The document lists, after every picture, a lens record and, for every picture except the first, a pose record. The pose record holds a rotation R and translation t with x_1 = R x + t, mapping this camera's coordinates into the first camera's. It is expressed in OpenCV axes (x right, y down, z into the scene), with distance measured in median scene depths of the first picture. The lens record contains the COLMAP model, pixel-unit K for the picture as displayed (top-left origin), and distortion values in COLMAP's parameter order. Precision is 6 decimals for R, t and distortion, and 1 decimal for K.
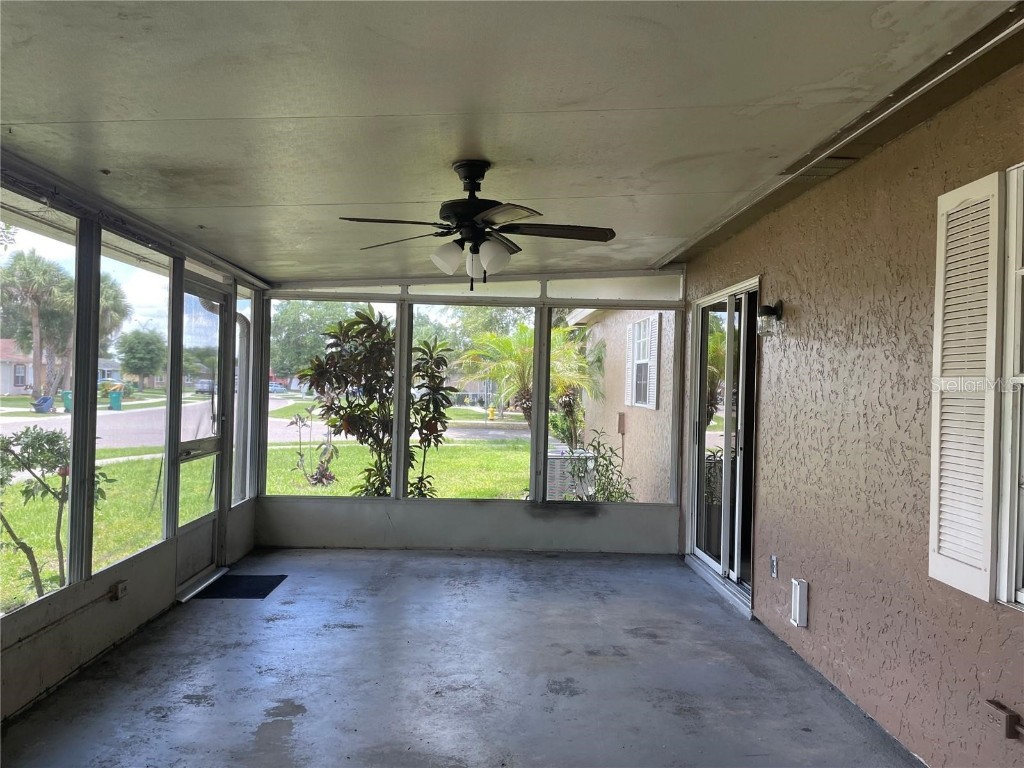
lens RADIAL K [[777.8, 0, 520.5], [0, 777.8, 383.4], [0, 0, 1]] dist [0.091125, -0.117309]
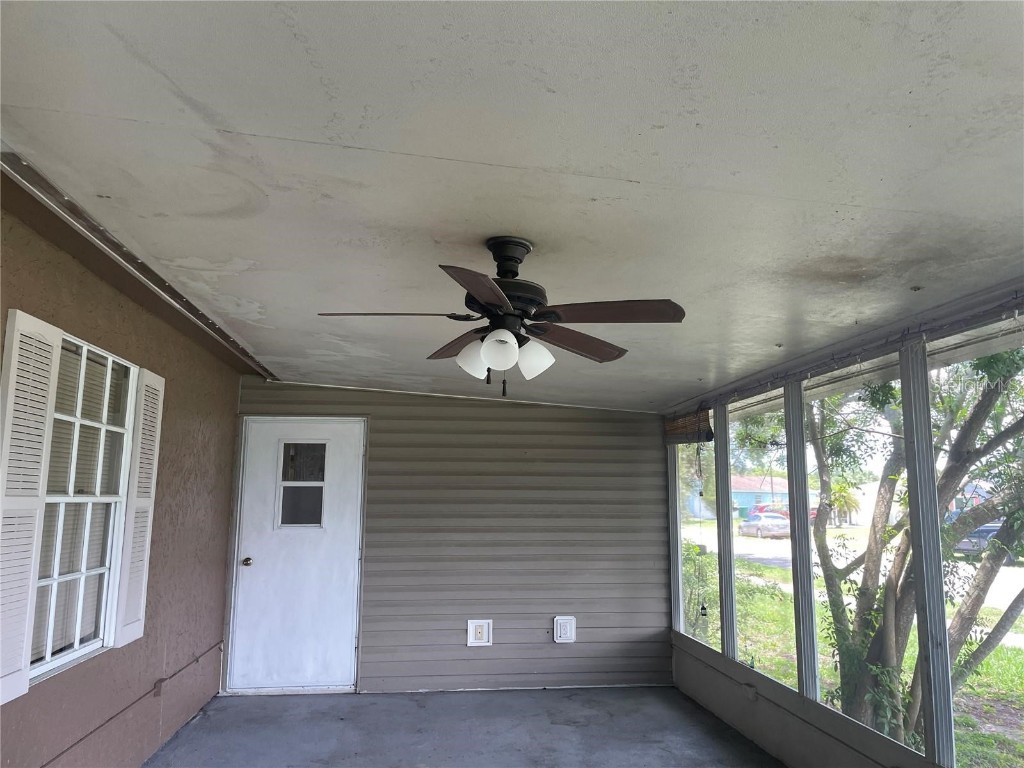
lens RADIAL K [[777.8, 0, 520.5], [0, 777.8, 383.4], [0, 0, 1]] dist [0.091125, -0.117309]
pose [[-0.996848, -0.011887, -0.078442, -0.024235], [-0.000137, 0.988967, -0.148135, 0.002229], [0.079337, -0.147658, -0.985851, 2.258825]]
